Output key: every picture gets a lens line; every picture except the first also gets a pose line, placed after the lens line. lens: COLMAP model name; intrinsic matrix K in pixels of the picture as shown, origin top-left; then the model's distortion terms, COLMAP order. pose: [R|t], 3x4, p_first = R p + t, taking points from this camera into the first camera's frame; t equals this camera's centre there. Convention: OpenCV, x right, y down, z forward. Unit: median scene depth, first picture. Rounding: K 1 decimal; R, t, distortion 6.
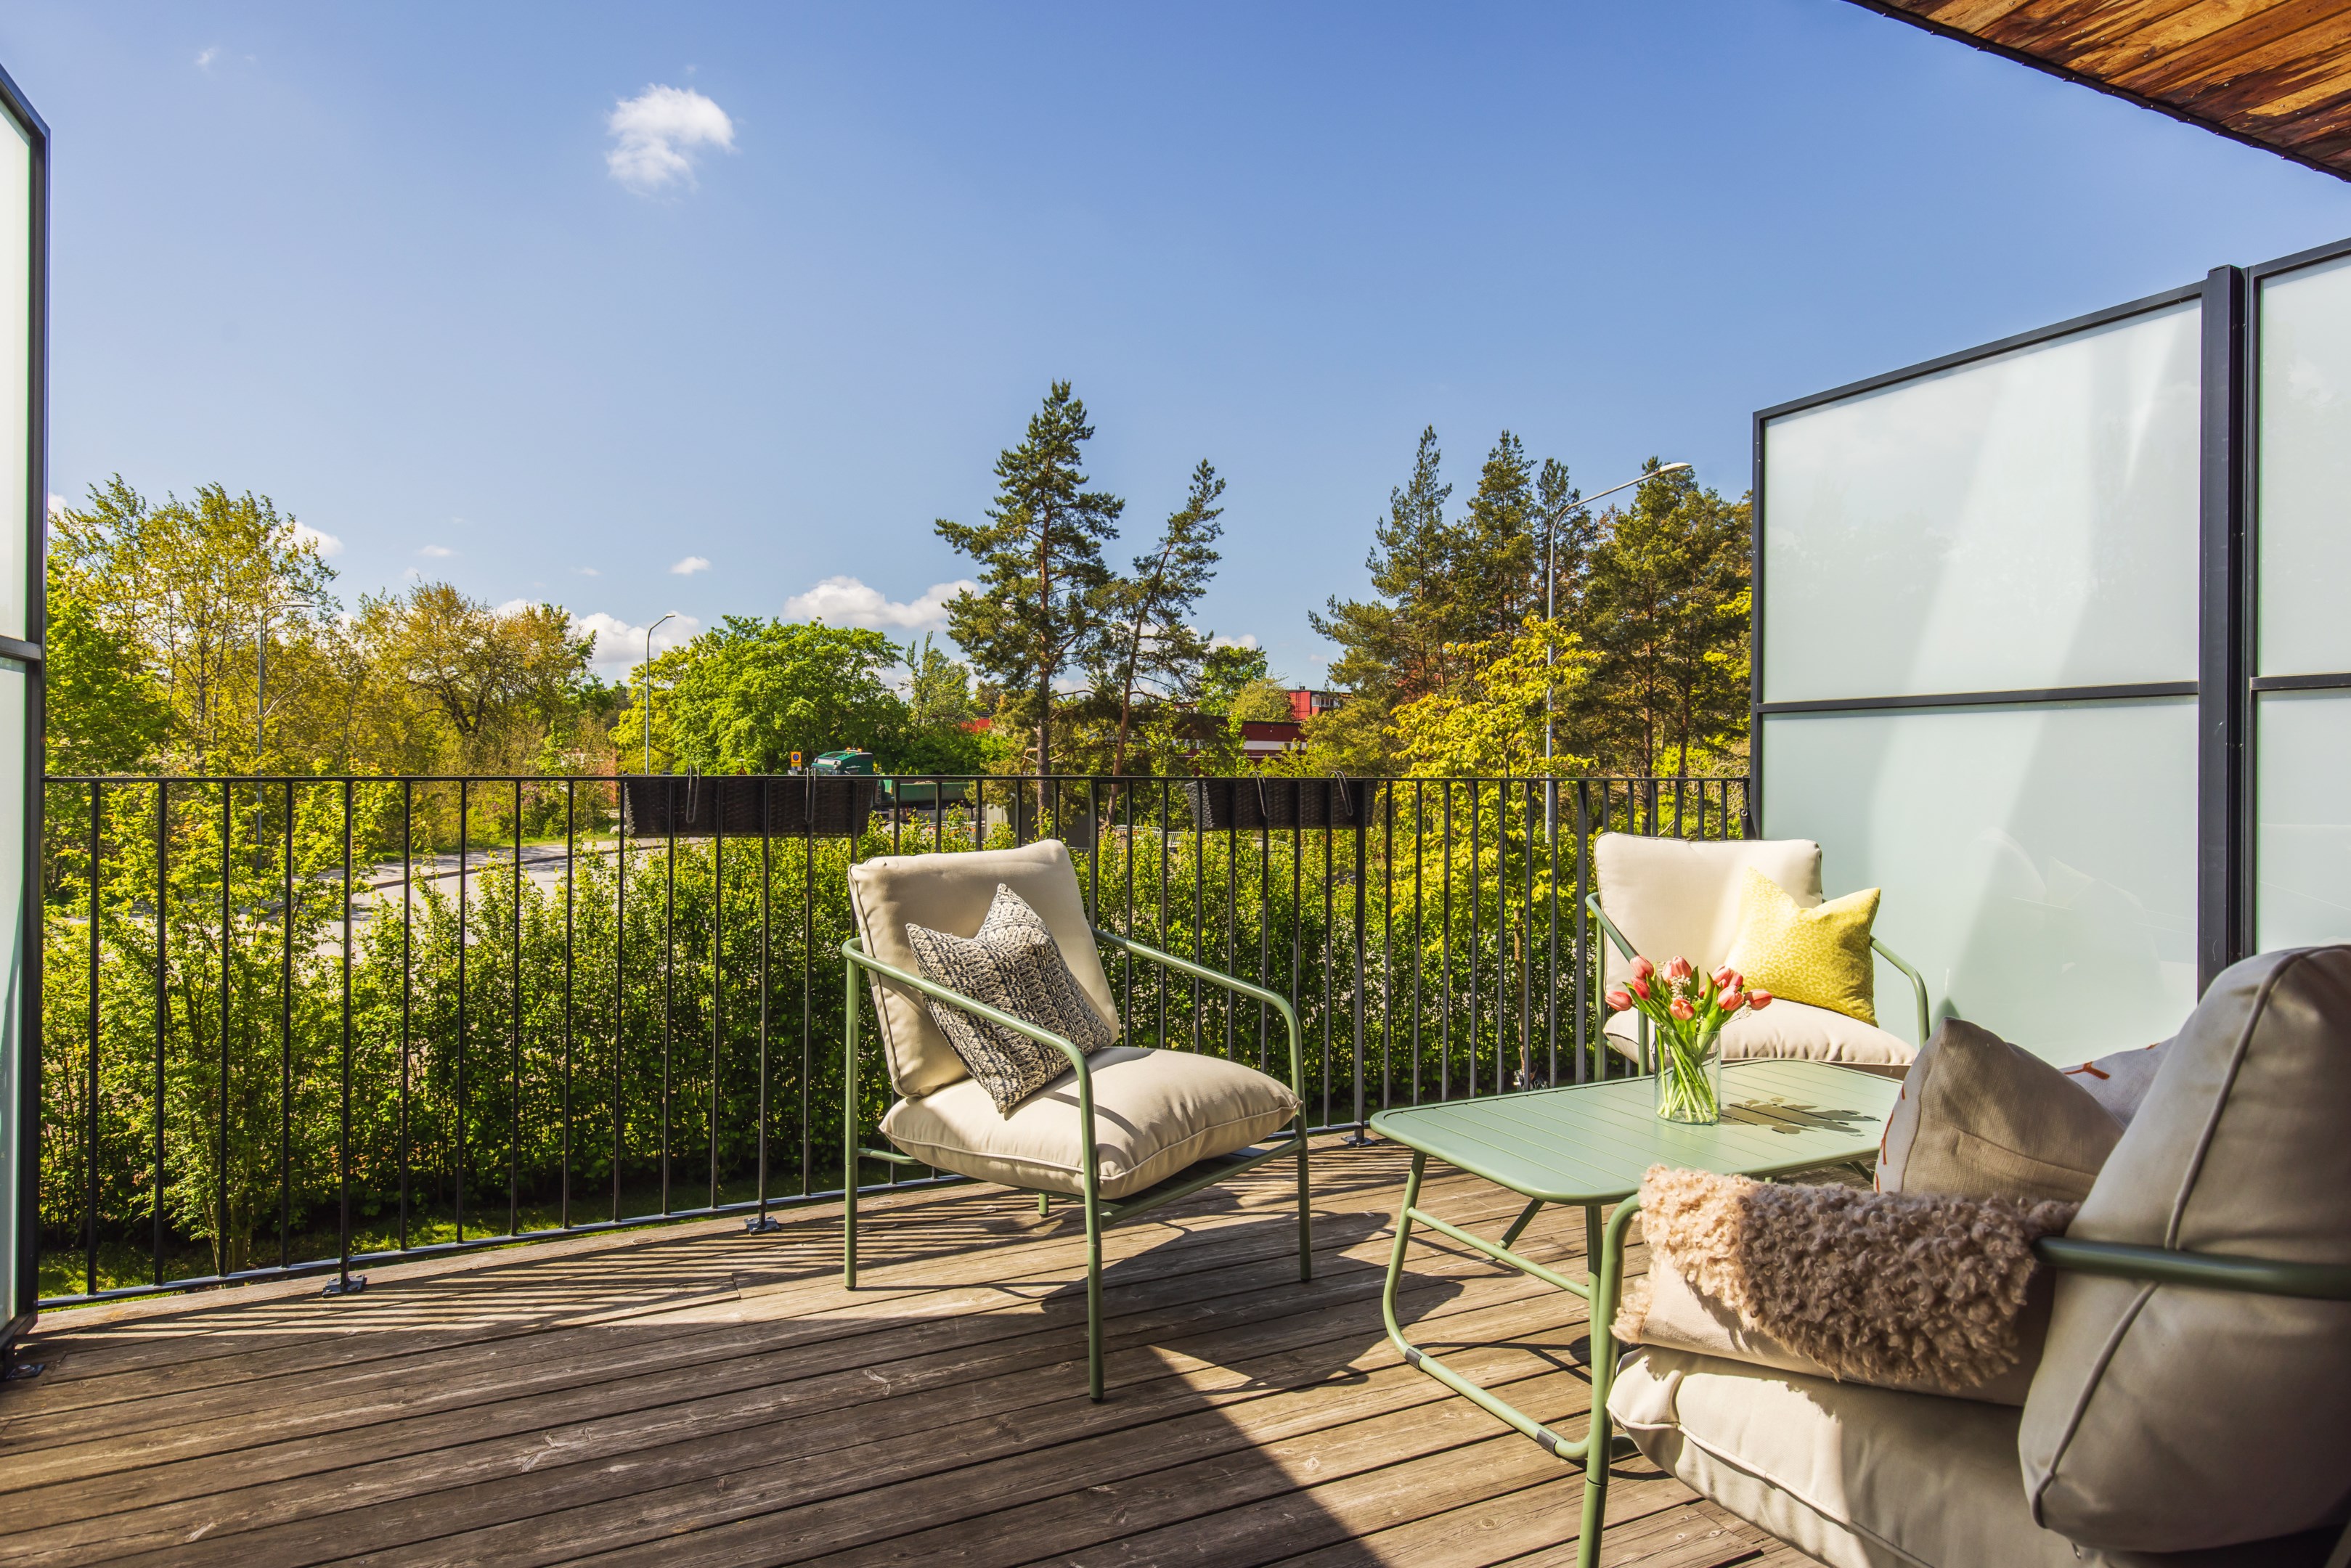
lens RADIAL K [[1325.4, 0, 1188.4], [0, 1325.4, 777.5], [0, 0, 1]] dist [-0.000467, 0.000476]
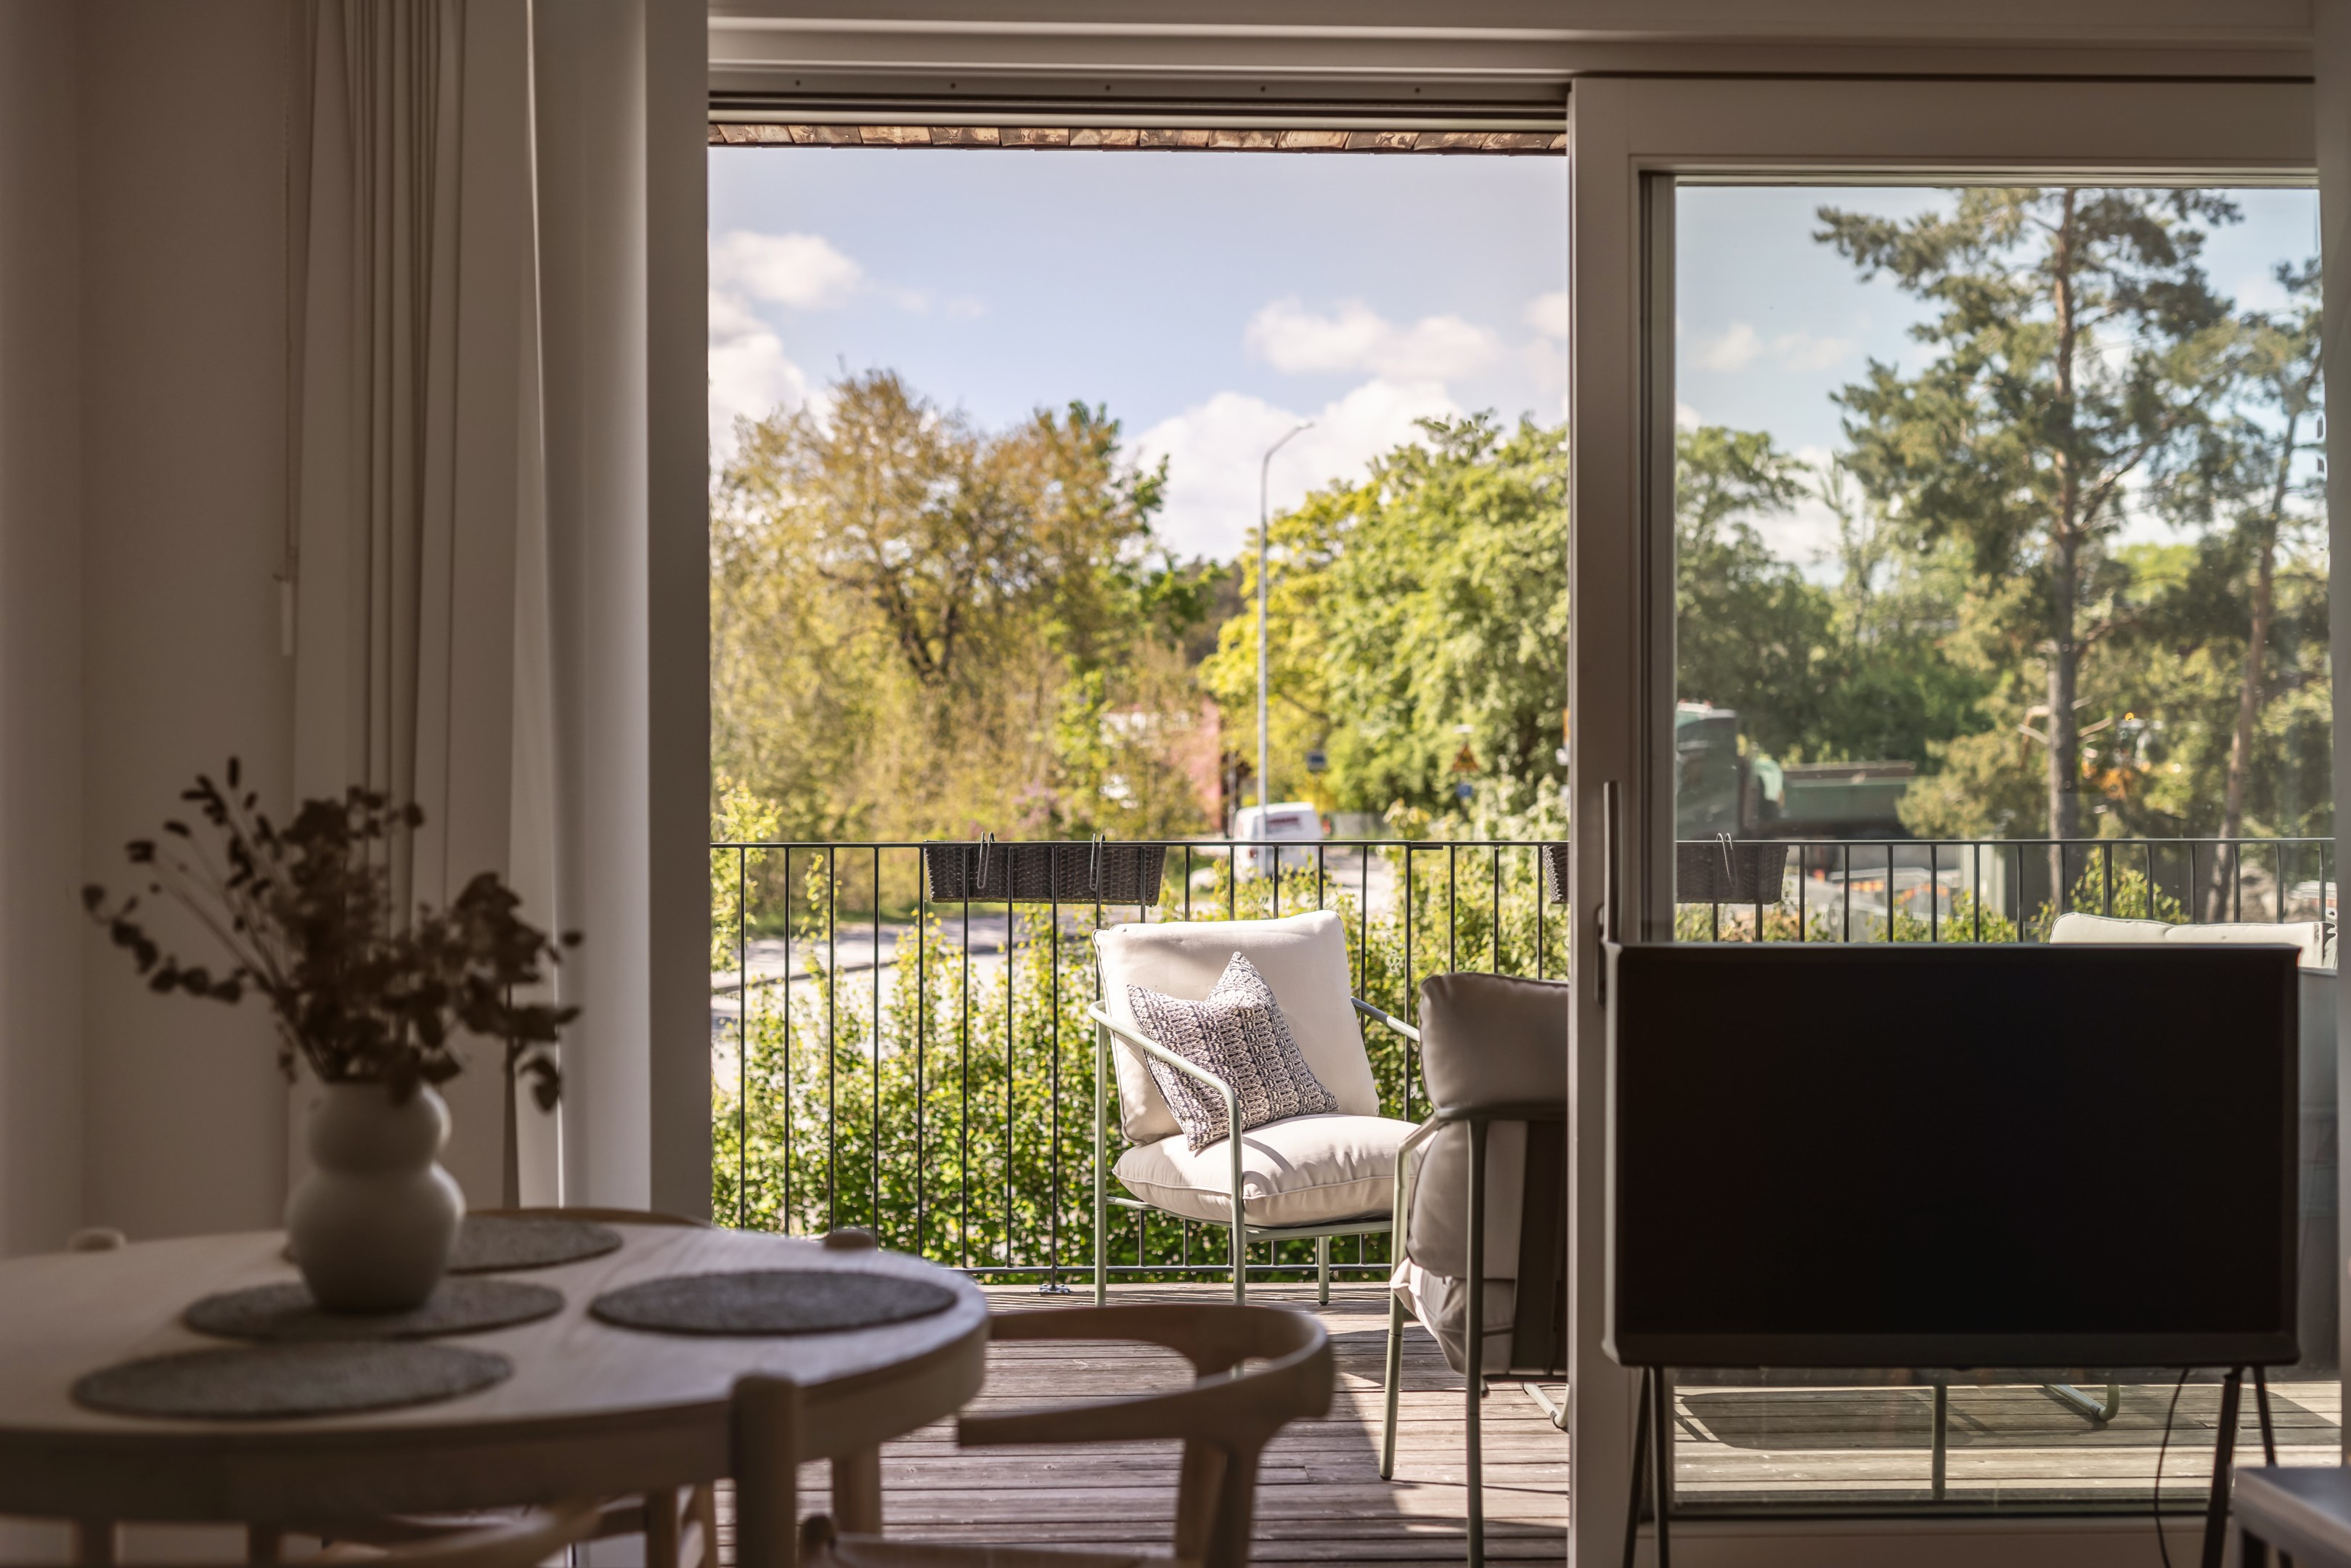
lens RADIAL K [[3257.5, 0, 1181.0], [0, 3257.5, 784.6], [0, 0, 1]] dist [-0.001883, 0.045951]
pose [[0.910995, 0.001129, -0.412416, 0.067410], [0.002297, 0.999967, 0.007810, -0.005564], [0.412411, -0.008063, 0.910962, -0.104051]]
